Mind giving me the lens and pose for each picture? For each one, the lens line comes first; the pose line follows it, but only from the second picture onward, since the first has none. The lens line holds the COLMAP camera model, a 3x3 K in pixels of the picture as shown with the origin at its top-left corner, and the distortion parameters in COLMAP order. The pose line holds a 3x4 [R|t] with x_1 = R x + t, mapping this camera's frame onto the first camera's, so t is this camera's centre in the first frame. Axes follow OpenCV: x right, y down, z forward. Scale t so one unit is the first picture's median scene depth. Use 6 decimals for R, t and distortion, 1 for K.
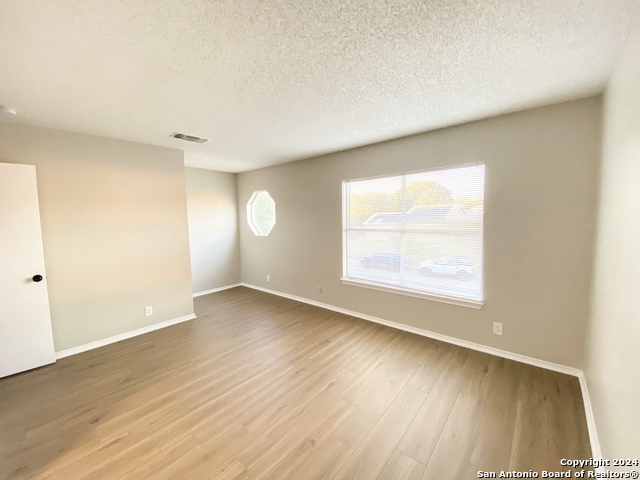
lens RADIAL K [[259.8, 0, 319.2], [0, 259.8, 239.6], [0, 0, 1]] dist [0.035014, -0.026978]
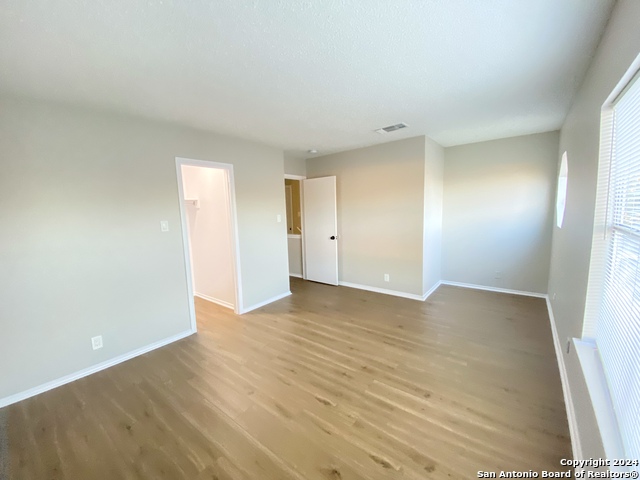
lens RADIAL K [[259.8, 0, 319.2], [0, 259.8, 239.6], [0, 0, 1]] dist [0.035014, -0.026978]
pose [[0.034647, 0.137839, -0.989848, 0.711862], [-0.051011, 0.989396, 0.135991, -0.081783], [0.998097, 0.045782, 0.041311, 0.786717]]
